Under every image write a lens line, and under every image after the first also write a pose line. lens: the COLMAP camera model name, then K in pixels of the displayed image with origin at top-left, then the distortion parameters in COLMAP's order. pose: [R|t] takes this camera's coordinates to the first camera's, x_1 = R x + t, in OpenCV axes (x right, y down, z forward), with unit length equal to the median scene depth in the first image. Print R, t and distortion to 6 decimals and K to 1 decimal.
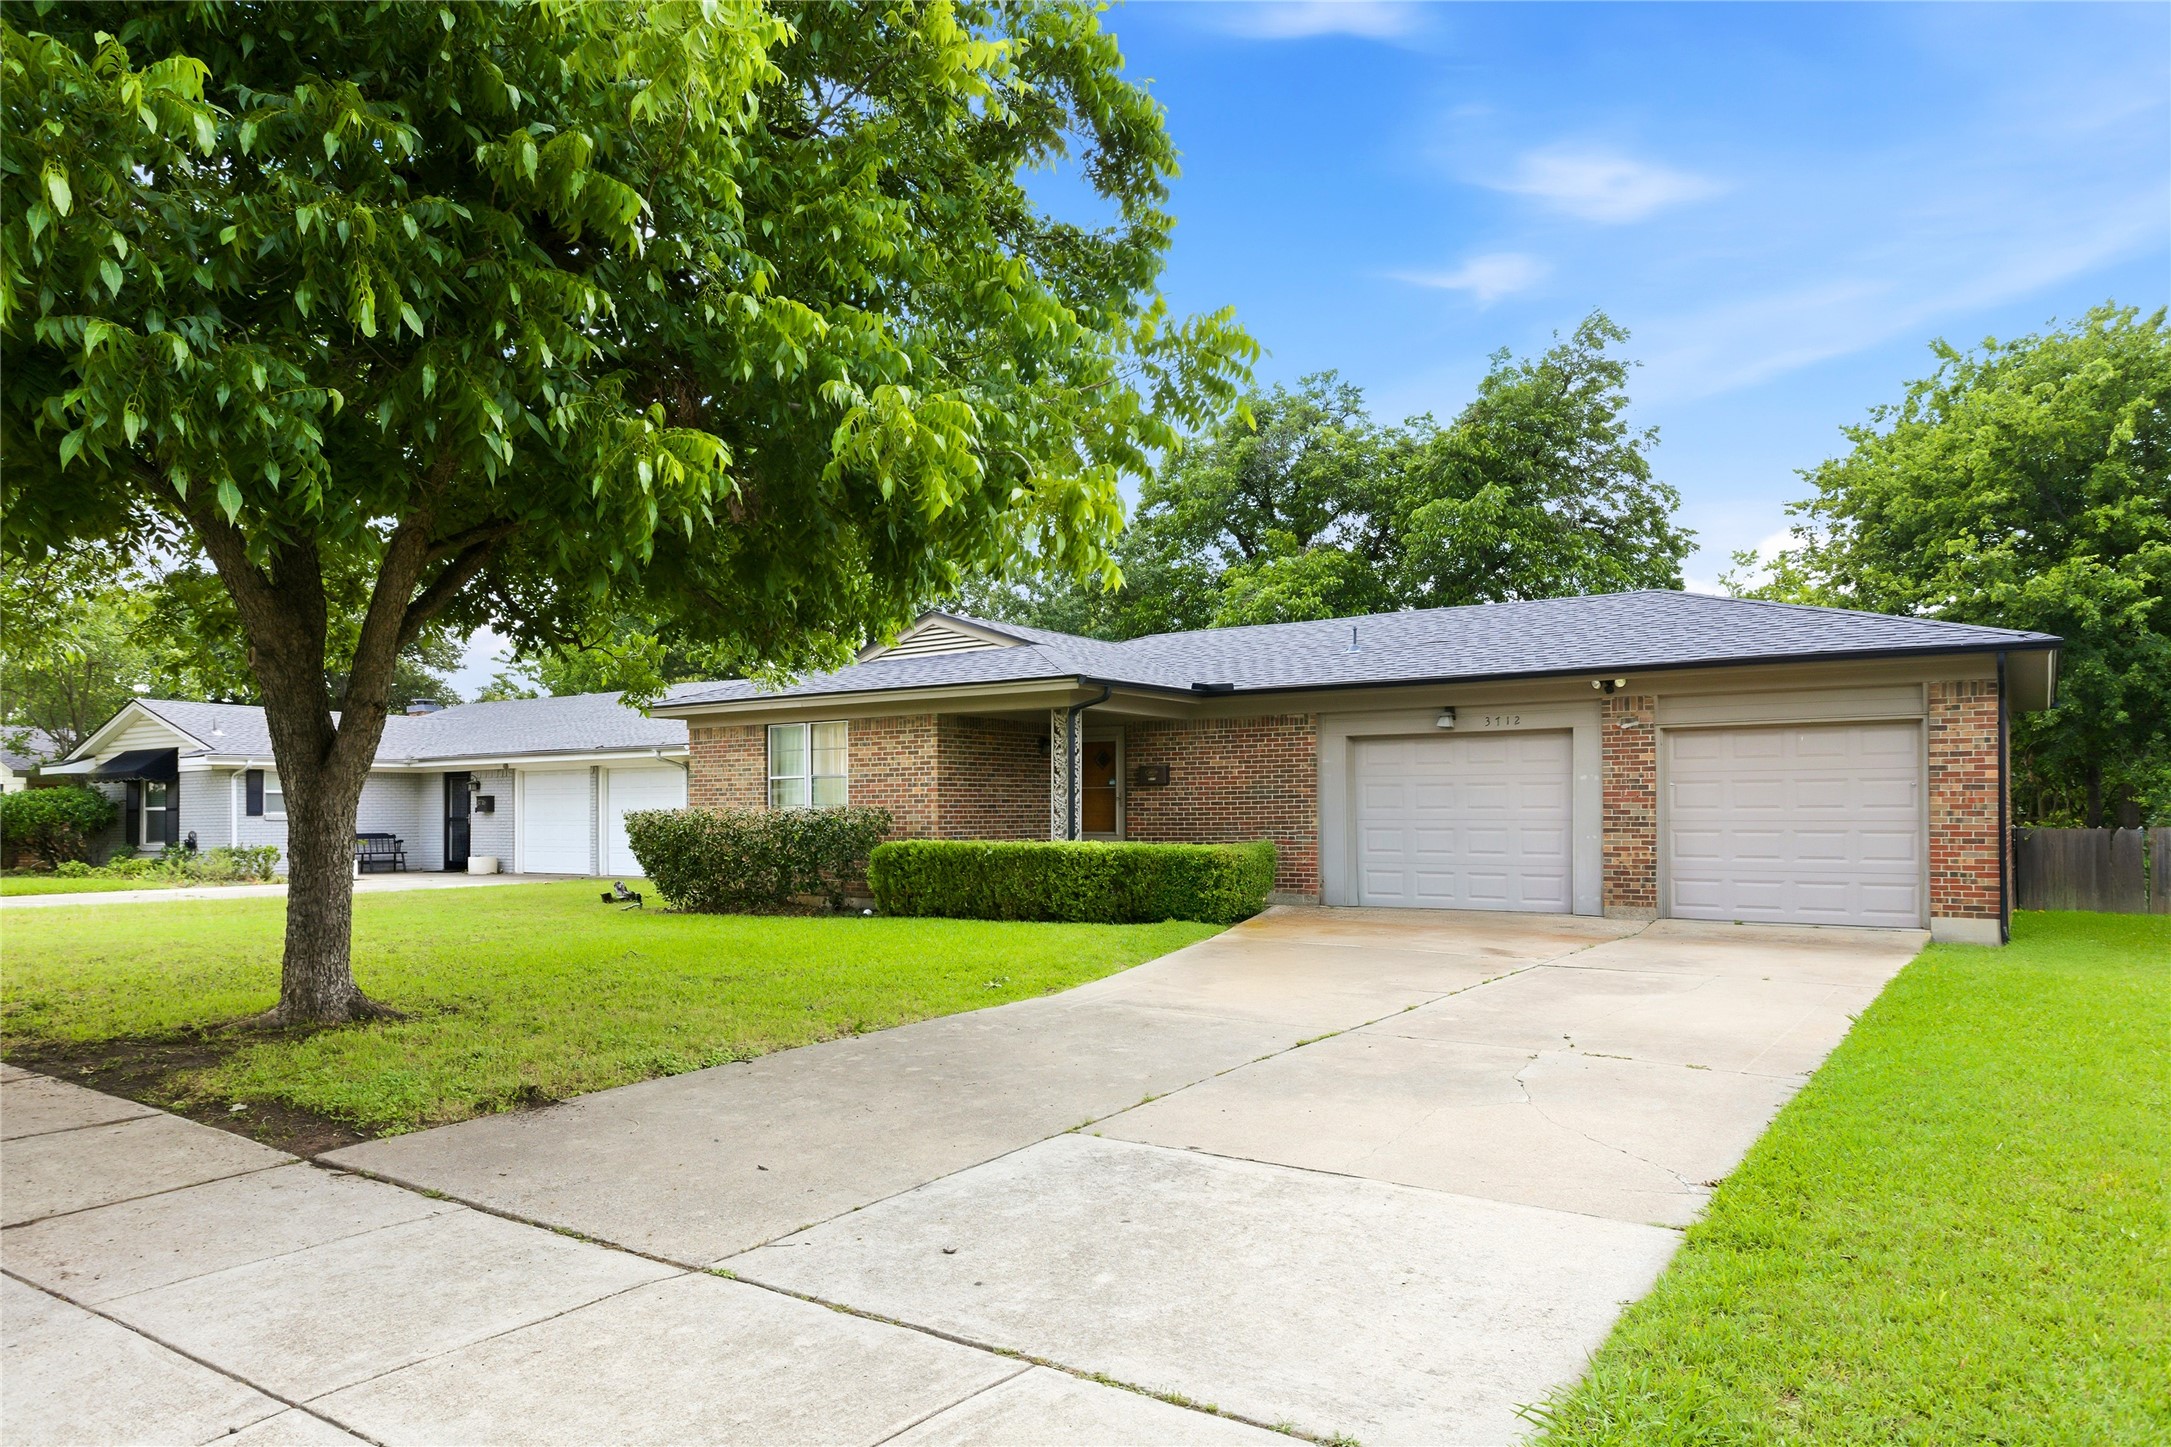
lens RADIAL K [[1348.1, 0, 1085.5], [0, 1348.1, 723.5], [0, 0, 1]] dist [-0.032924, -0.000137]
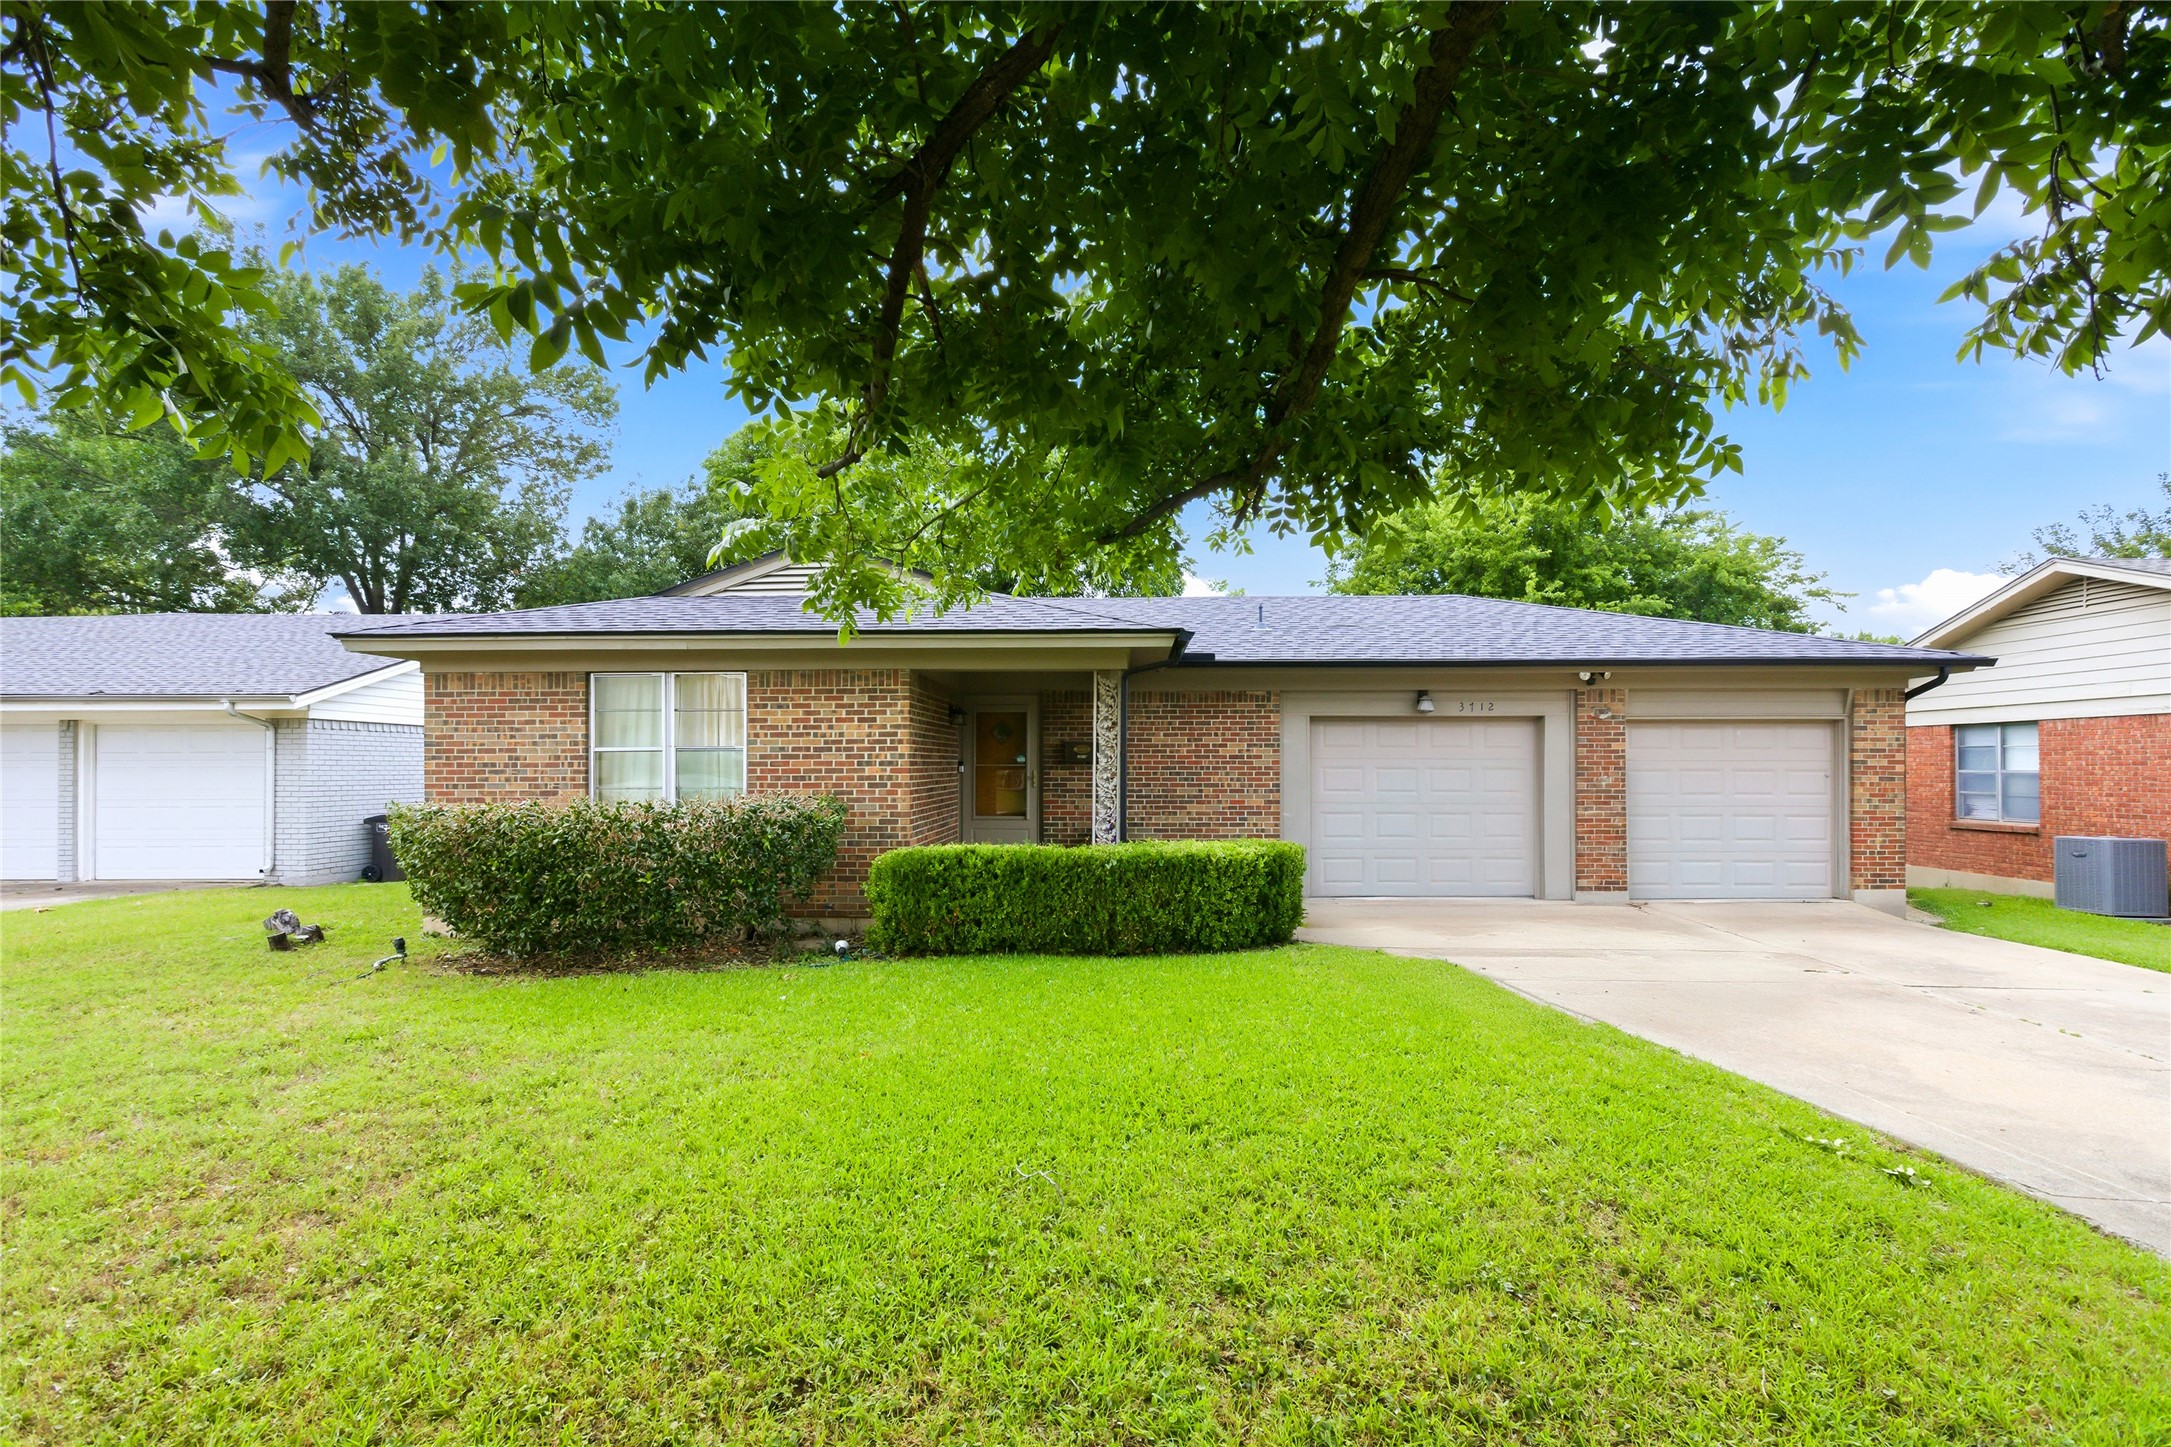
lens RADIAL K [[1018.6, 0, 1085.5], [0, 1018.6, 723.5], [0, 0, 1]] dist [-0.000986, 0.000588]
pose [[0.851428, 0.027796, 0.523735, -0.323999], [-0.038929, 0.999189, 0.010256, 0.013329], [-0.523025, -0.029121, 0.851820, 0.467442]]
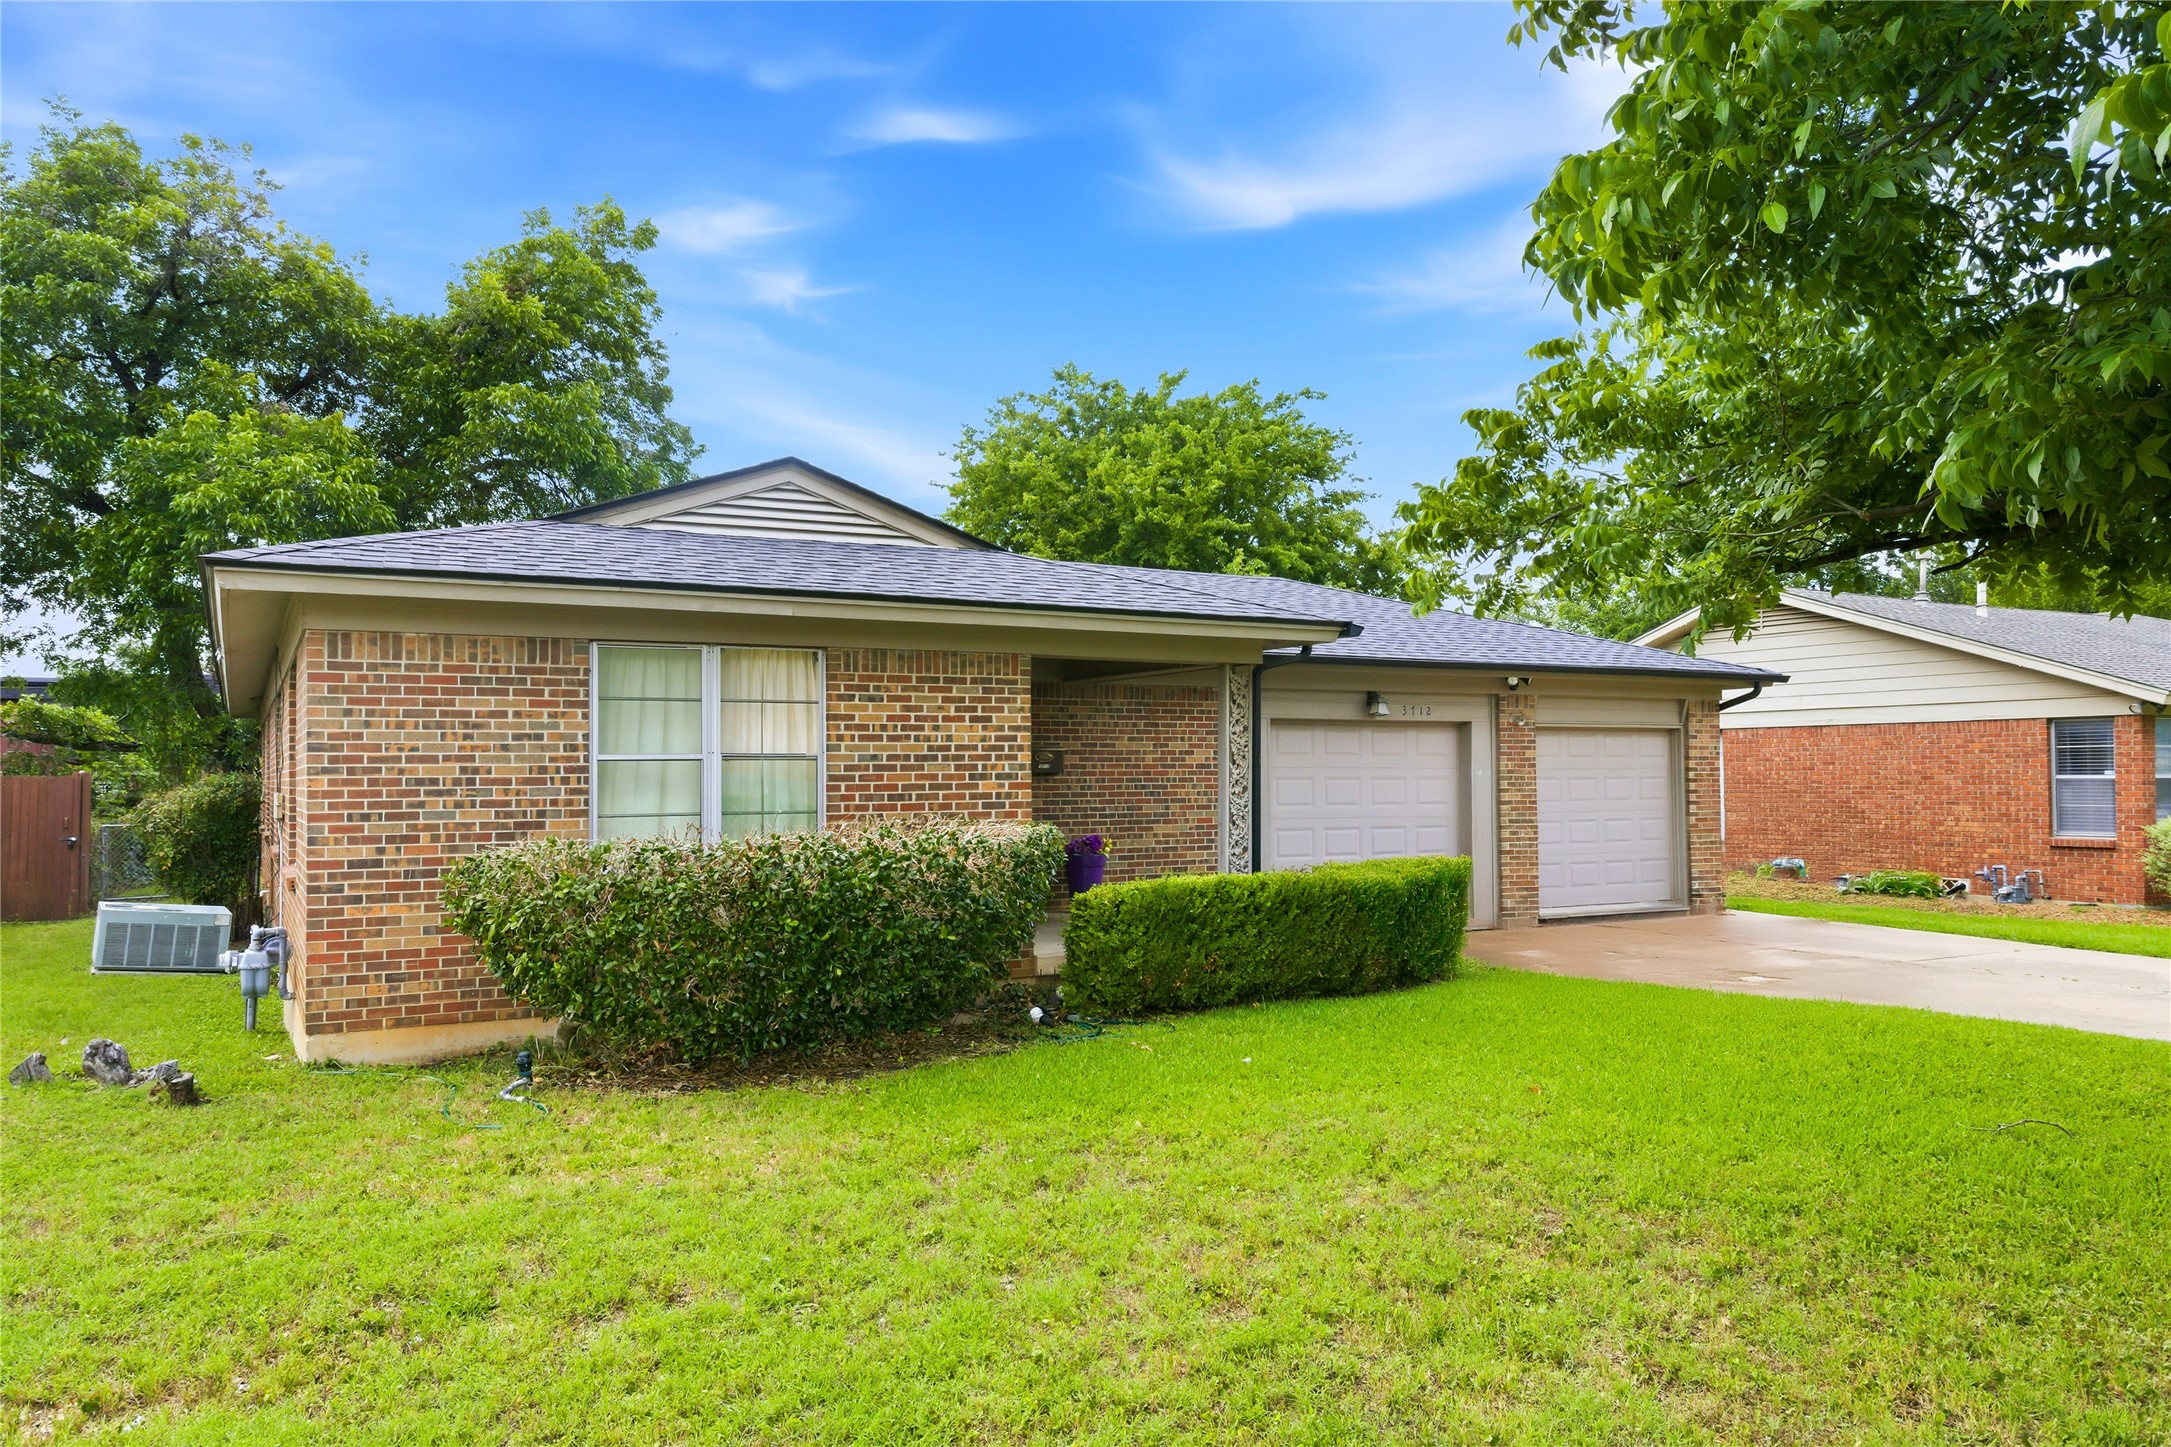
lens RADIAL K [[1478.7, 0, 1093.7], [0, 1478.7, 640.5], [0, 0, 1]] dist [-0.029576, 0.000365]
pose [[0.450001, 0.083257, 0.889138, -0.667427], [-0.055351, 0.996331, -0.065281, 0.026985], [-0.891311, -0.019838, 0.452958, 0.690759]]
